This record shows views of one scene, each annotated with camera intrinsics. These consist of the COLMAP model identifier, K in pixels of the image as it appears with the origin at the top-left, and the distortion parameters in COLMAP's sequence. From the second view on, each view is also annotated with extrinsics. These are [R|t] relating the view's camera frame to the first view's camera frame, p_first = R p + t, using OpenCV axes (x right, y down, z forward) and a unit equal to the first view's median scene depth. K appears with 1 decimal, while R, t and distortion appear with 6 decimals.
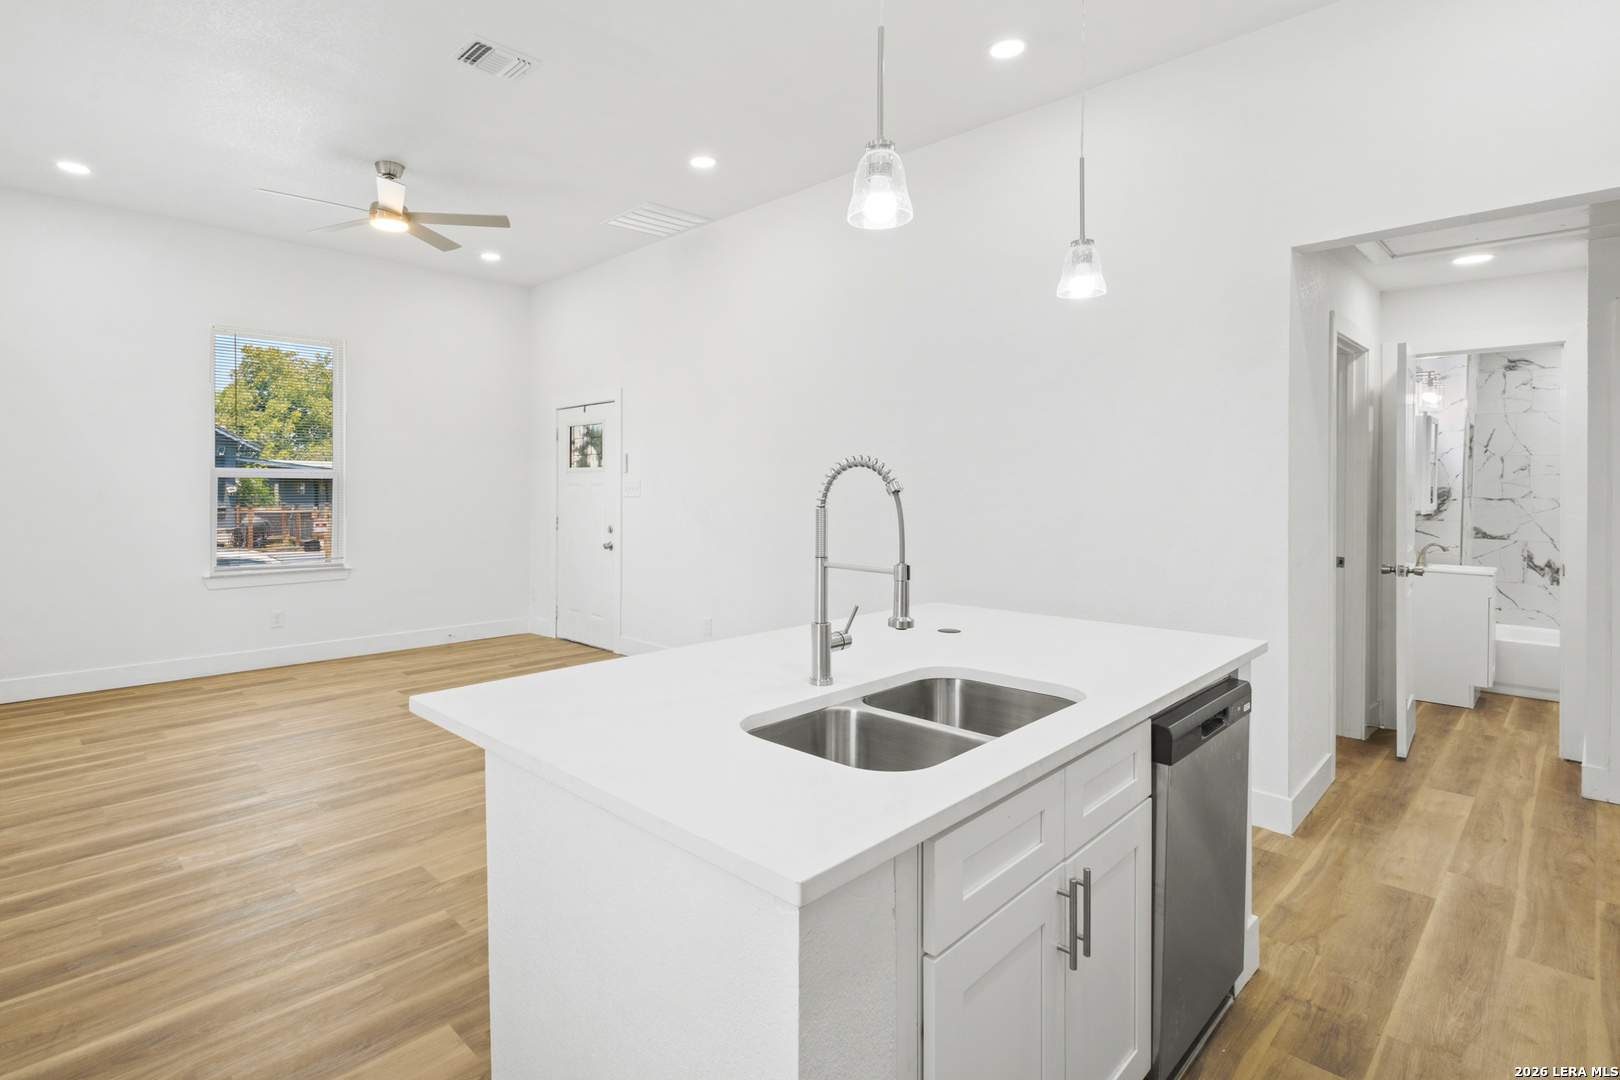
lens RADIAL K [[802.7, 0, 755.1], [0, 802.7, 484.3], [0, 0, 1]] dist [-0.000237, -0.000065]
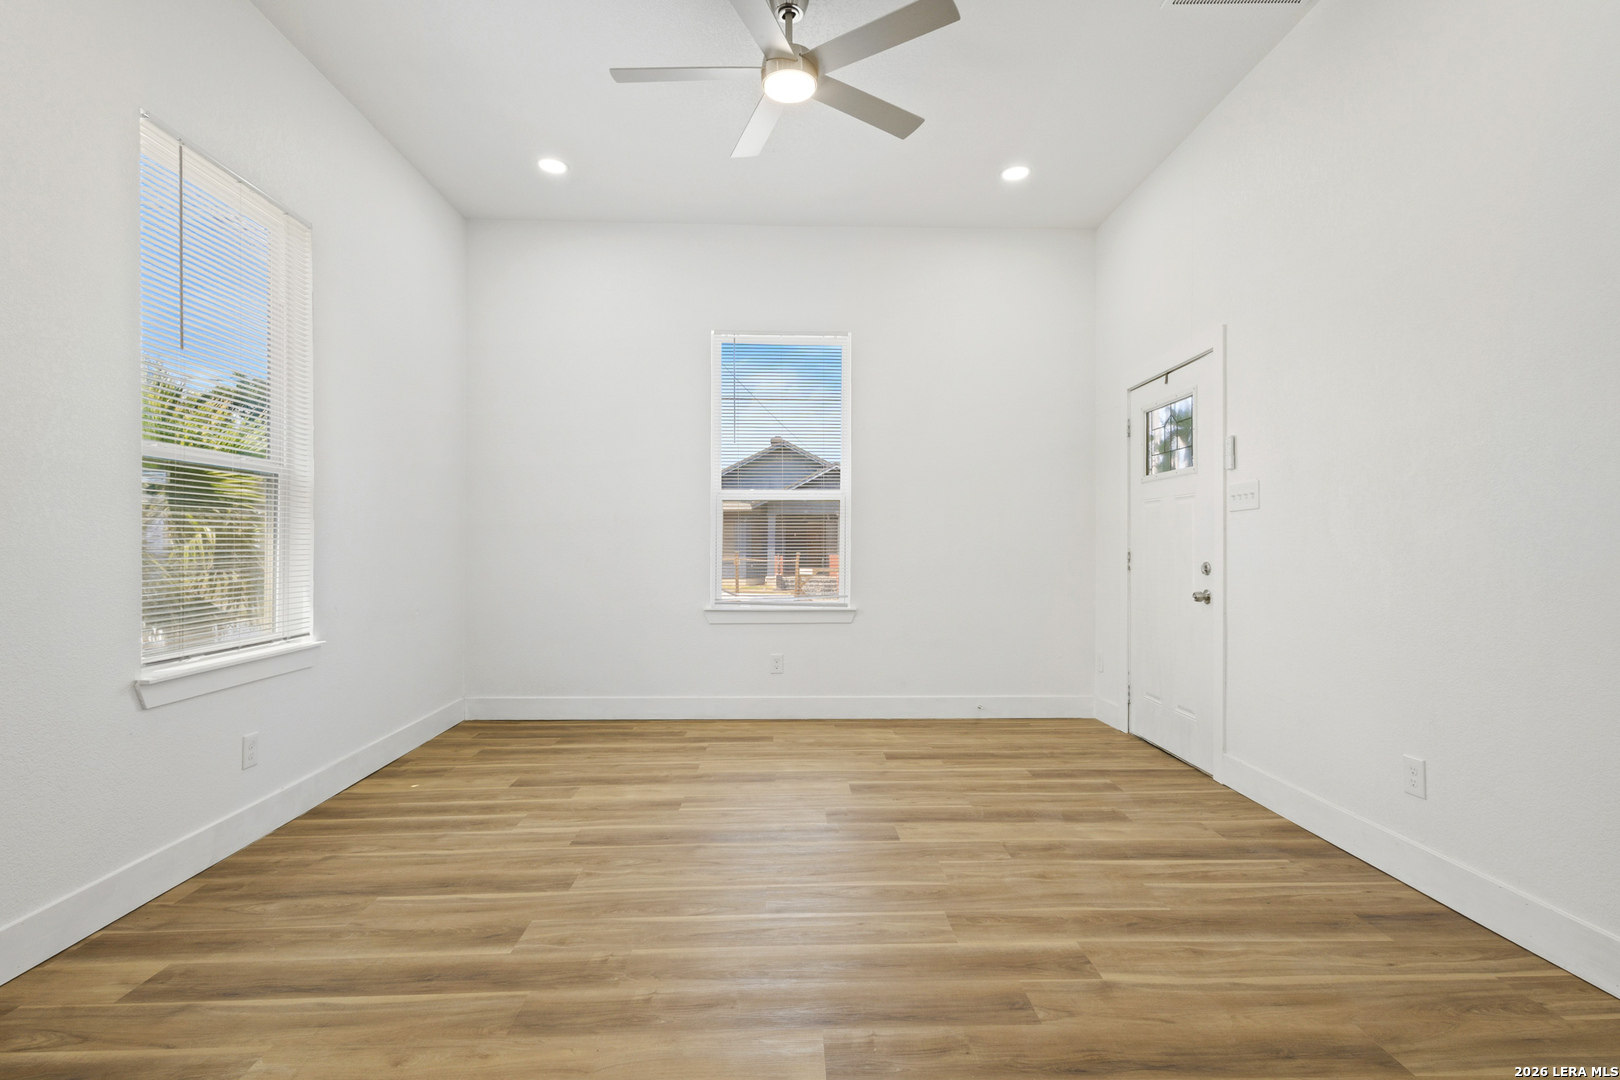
lens RADIAL K [[758.0, 0, 805.2], [0, 758.0, 537.5], [0, 0, 1]] dist [0.001266, -0.000761]
pose [[0.737068, -0.009455, -0.675752, -0.022269], [0.001613, 0.999924, -0.012232, 0.043582], [0.675817, 0.007926, 0.737027, 0.427543]]
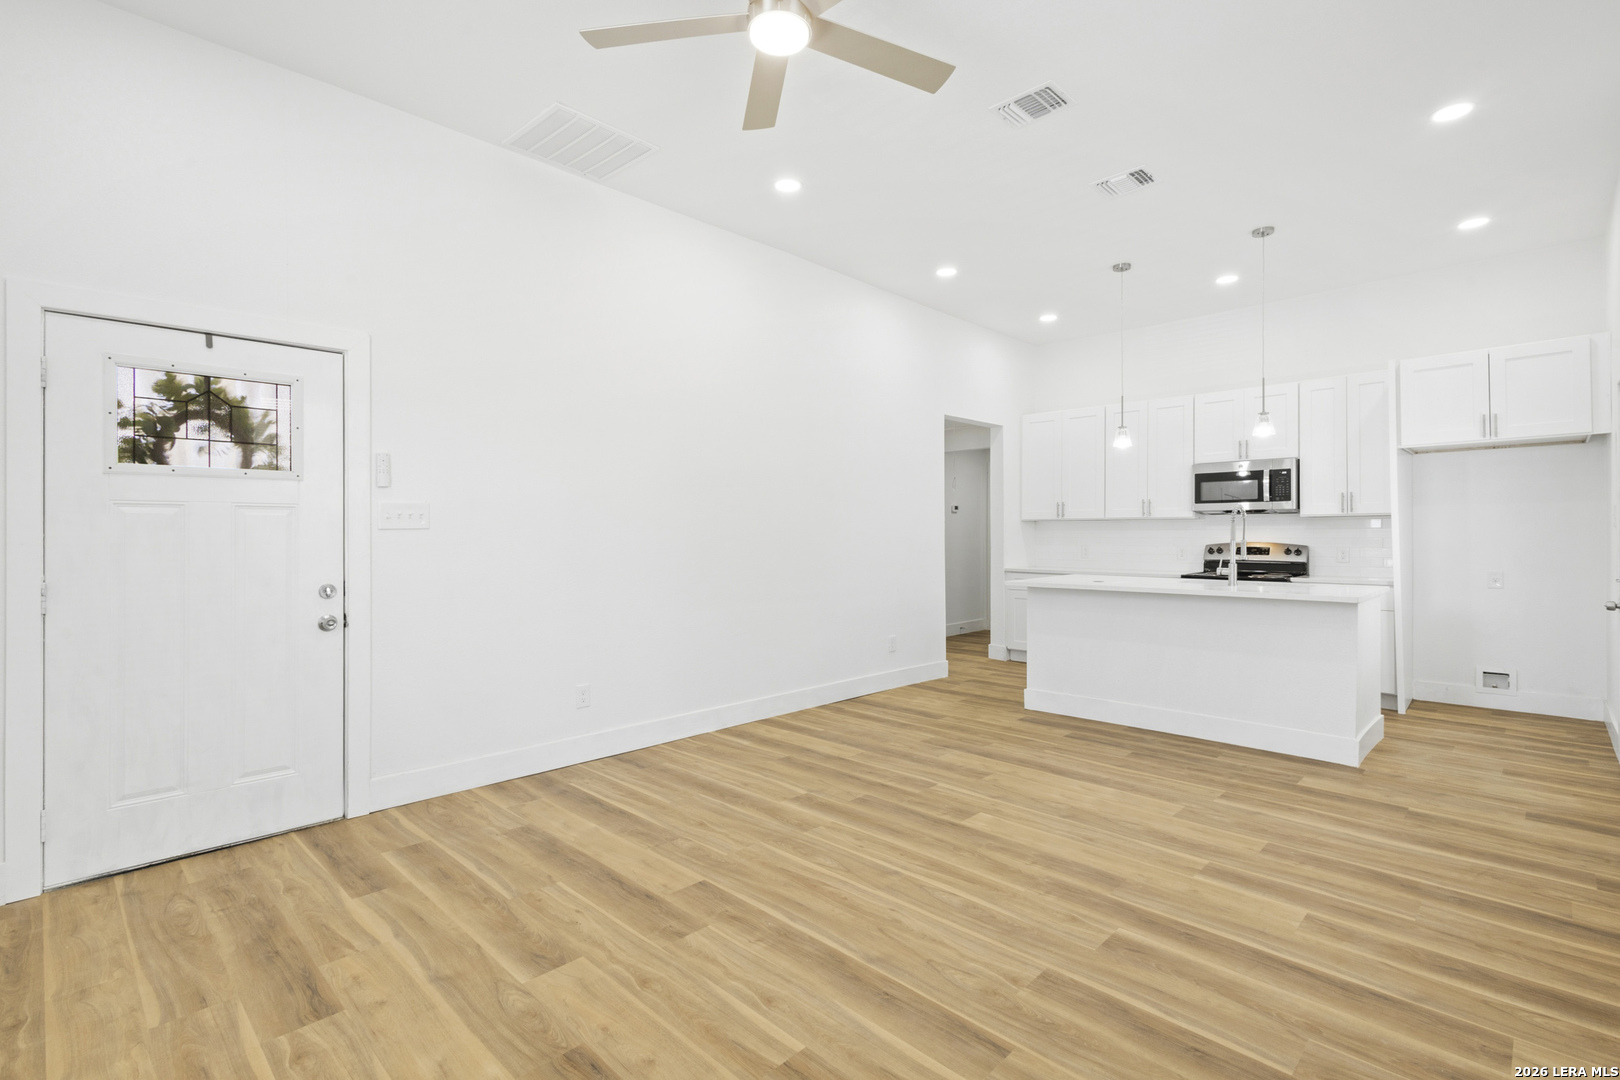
lens RADIAL K [[758.0, 0, 805.2], [0, 758.0, 537.5], [0, 0, 1]] dist [0.001266, -0.000761]
pose [[-0.019997, -0.007221, 0.999774, -0.754711], [0.004800, 0.999962, 0.007319, 0.019891], [-0.999789, 0.004945, -0.019962, 0.766842]]
